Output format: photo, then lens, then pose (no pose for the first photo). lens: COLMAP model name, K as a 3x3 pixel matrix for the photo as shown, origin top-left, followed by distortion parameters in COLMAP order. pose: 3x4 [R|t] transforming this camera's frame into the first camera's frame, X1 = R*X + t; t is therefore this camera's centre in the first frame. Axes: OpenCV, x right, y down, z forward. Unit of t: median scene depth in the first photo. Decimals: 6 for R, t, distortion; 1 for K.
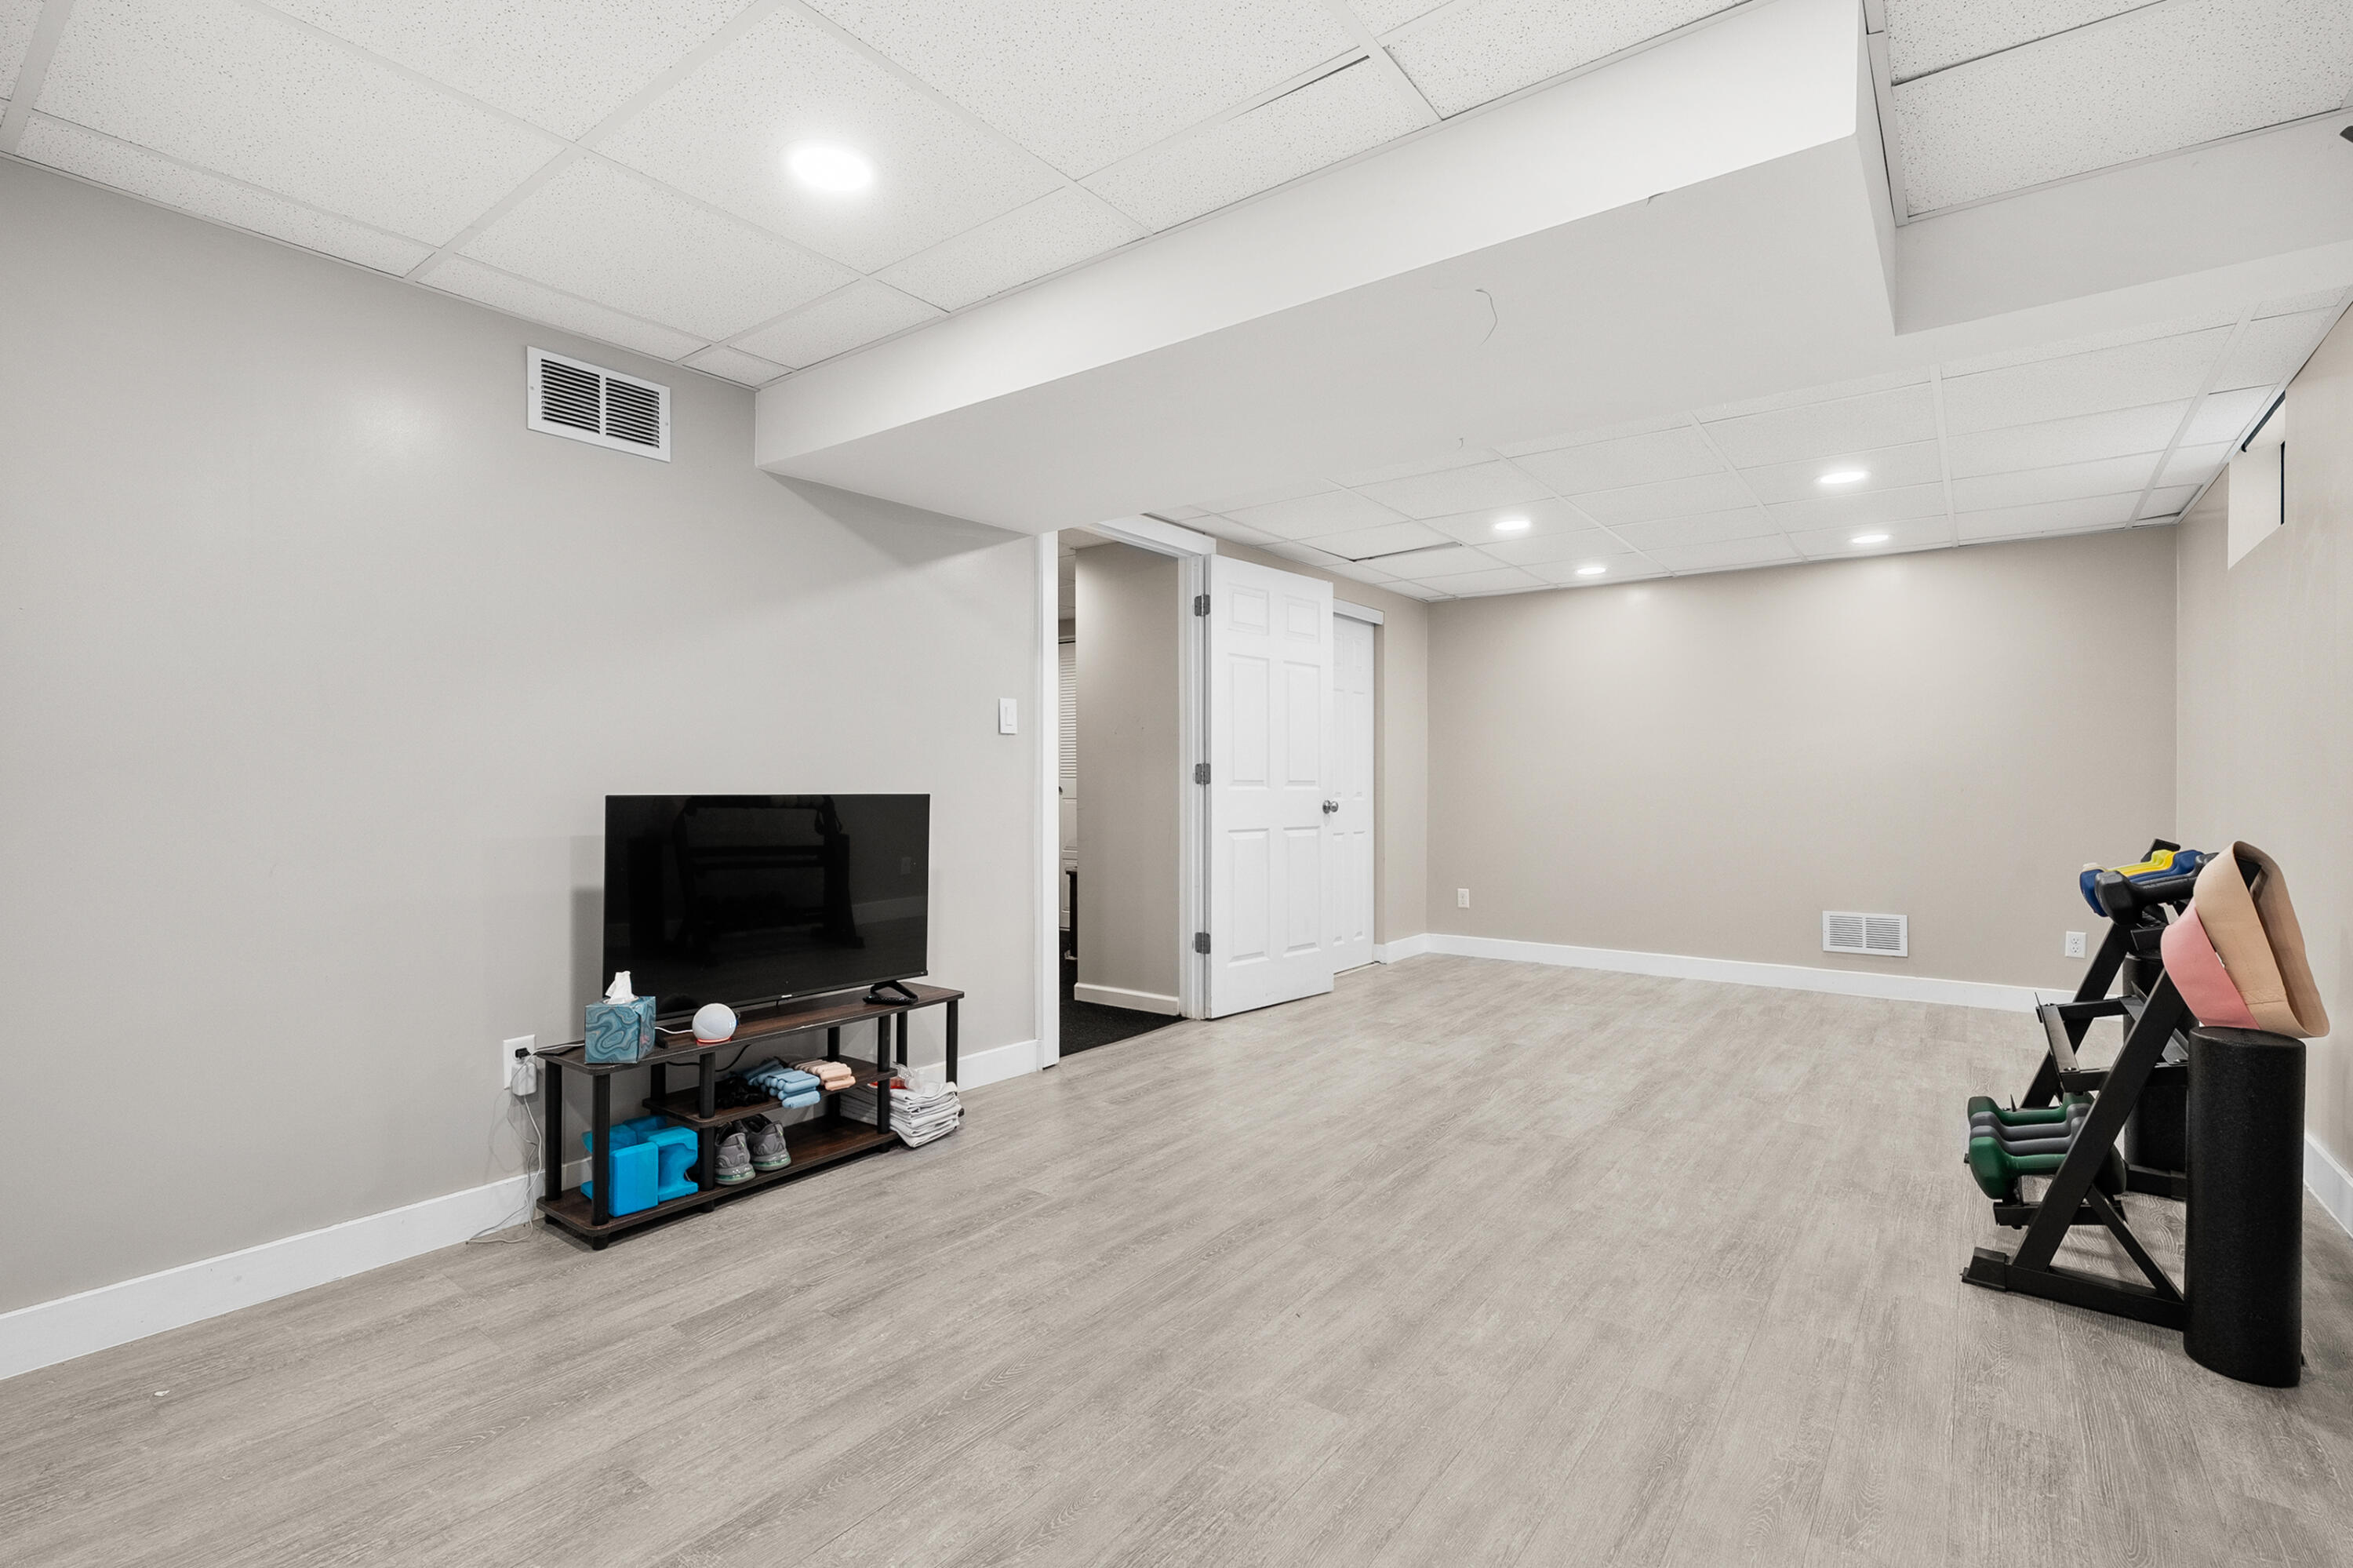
lens RADIAL K [[1057.6, 0, 1177.5], [0, 1057.6, 786.4], [0, 0, 1]] dist [-0.010883, 0.002182]
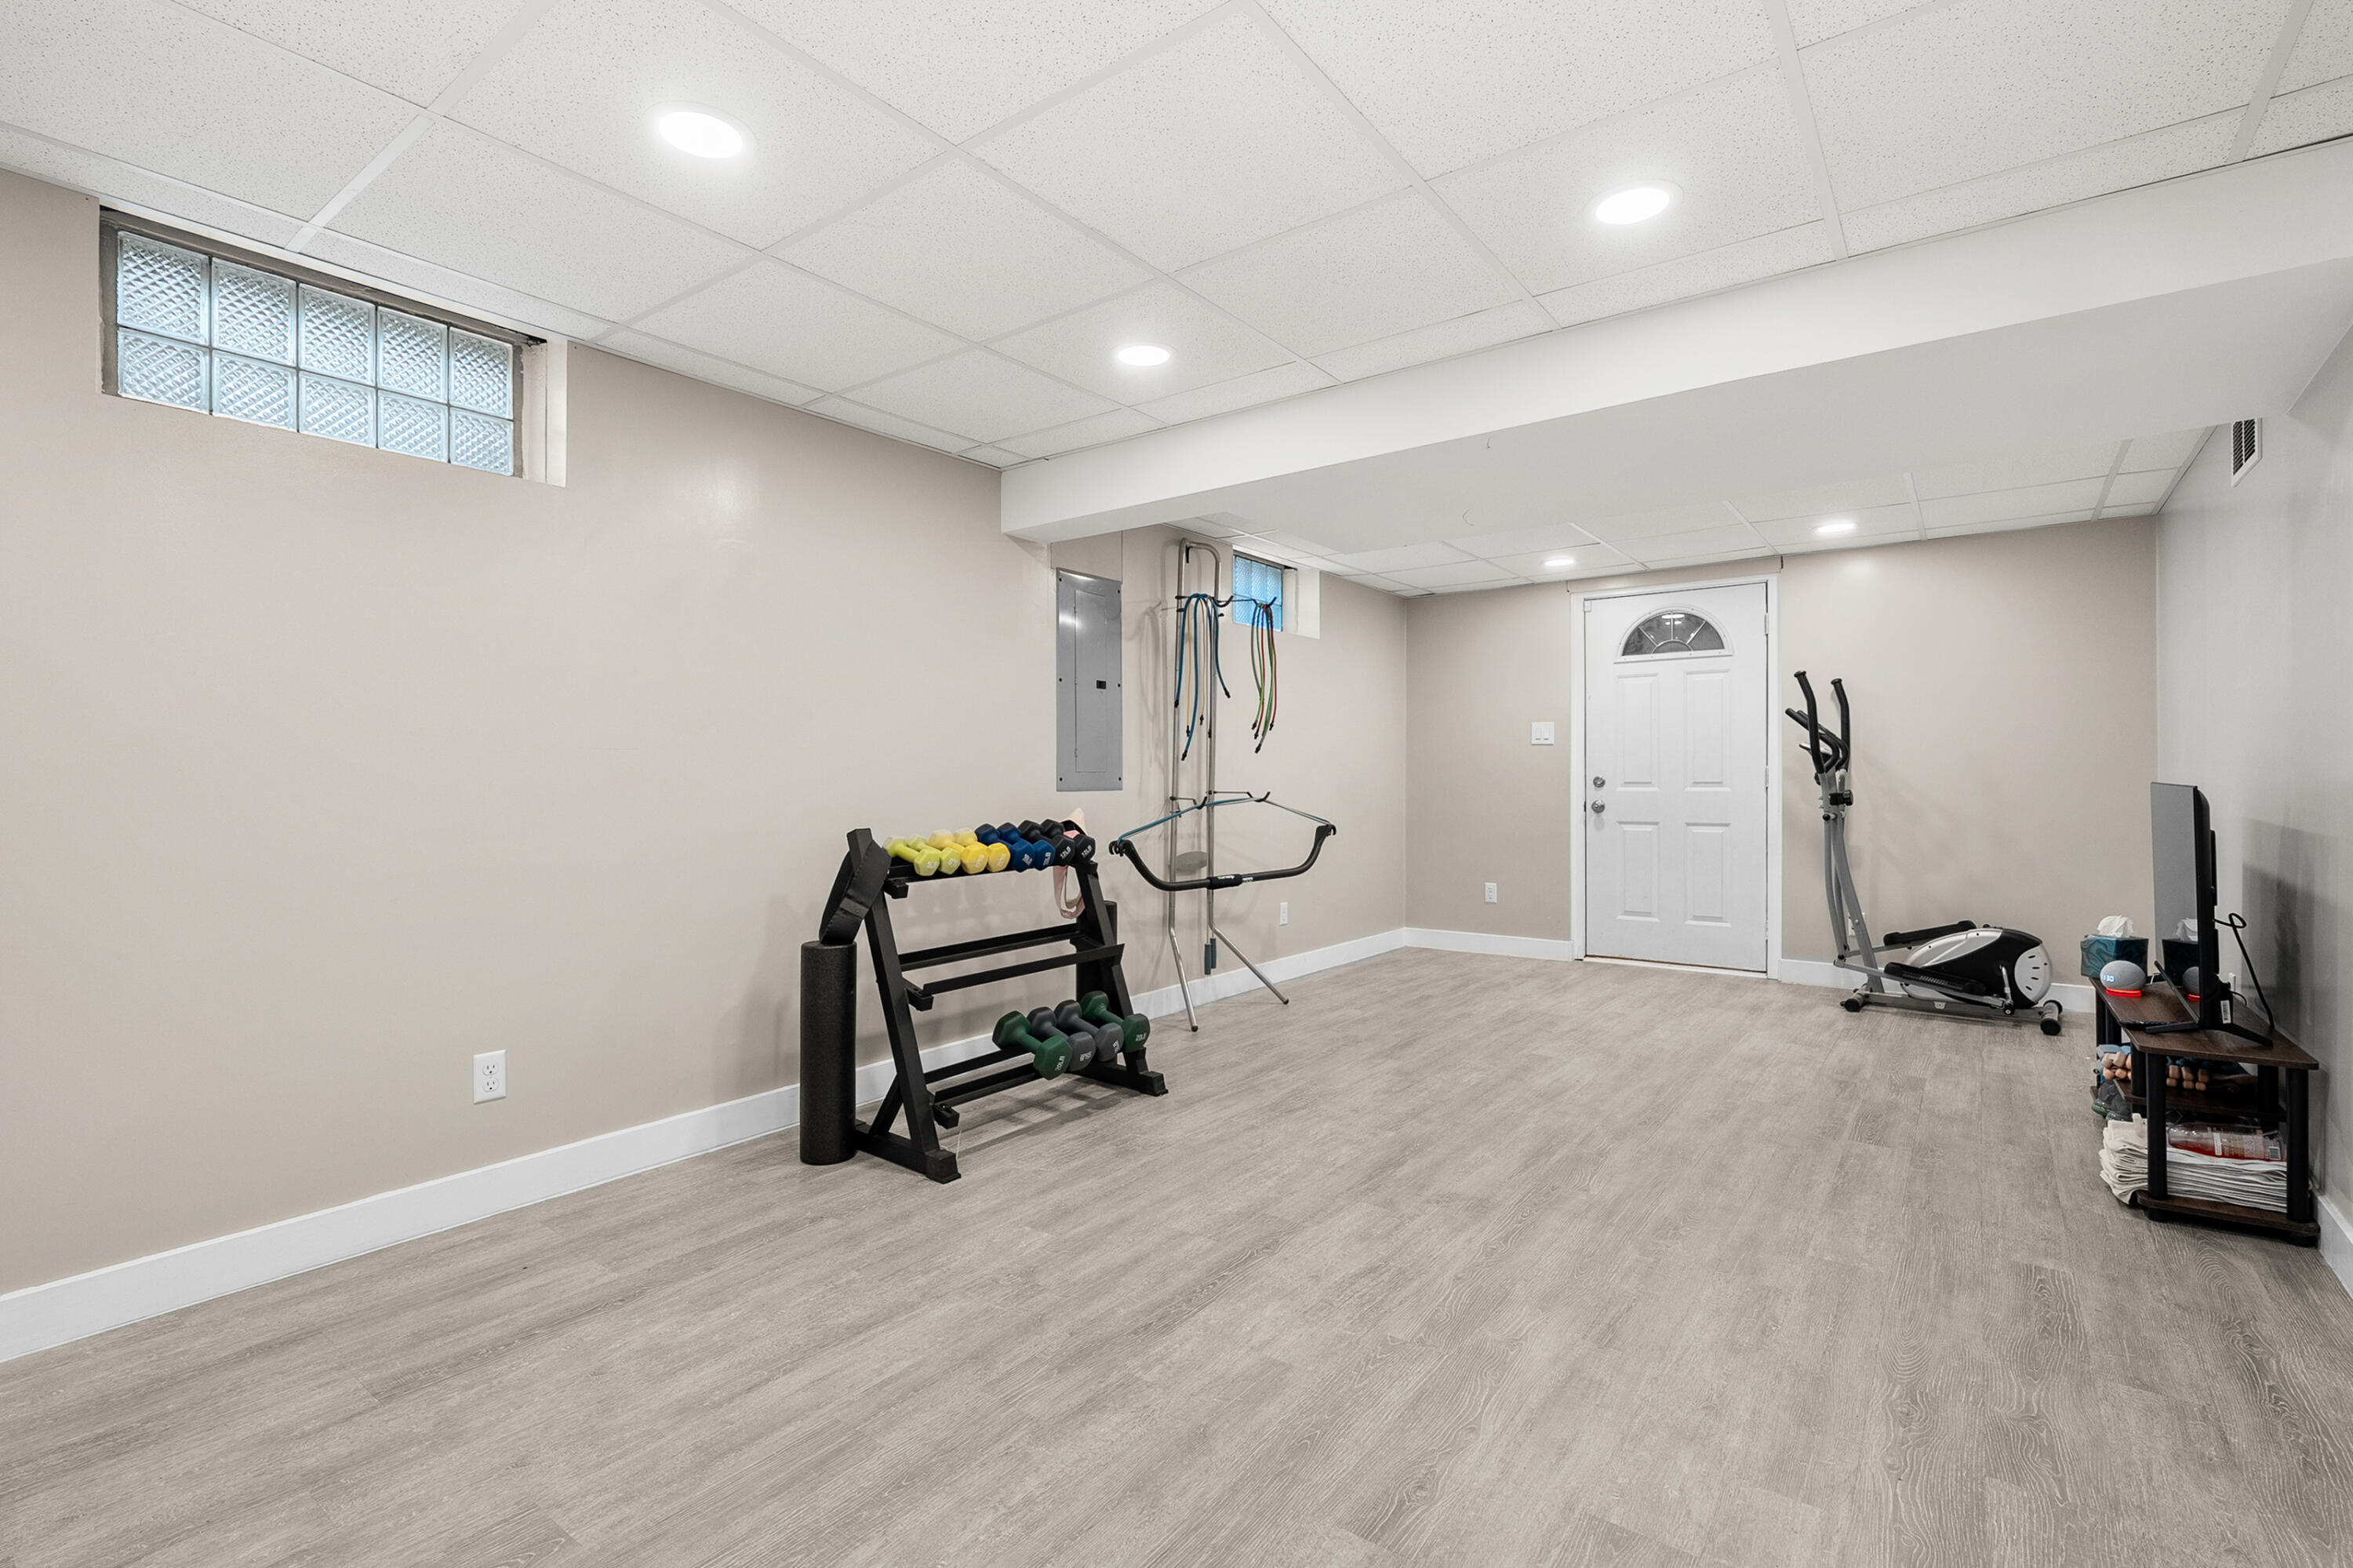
lens RADIAL K [[1057.6, 0, 1177.8], [0, 1057.6, 775.4], [0, 0, 1]] dist [-0.010883, 0.002182]
pose [[-0.999988, 0.004807, -0.001061, 0.555847], [0.004807, 0.999988, 0.000384, -0.004700], [0.001062, 0.000379, -0.999999, 1.966931]]
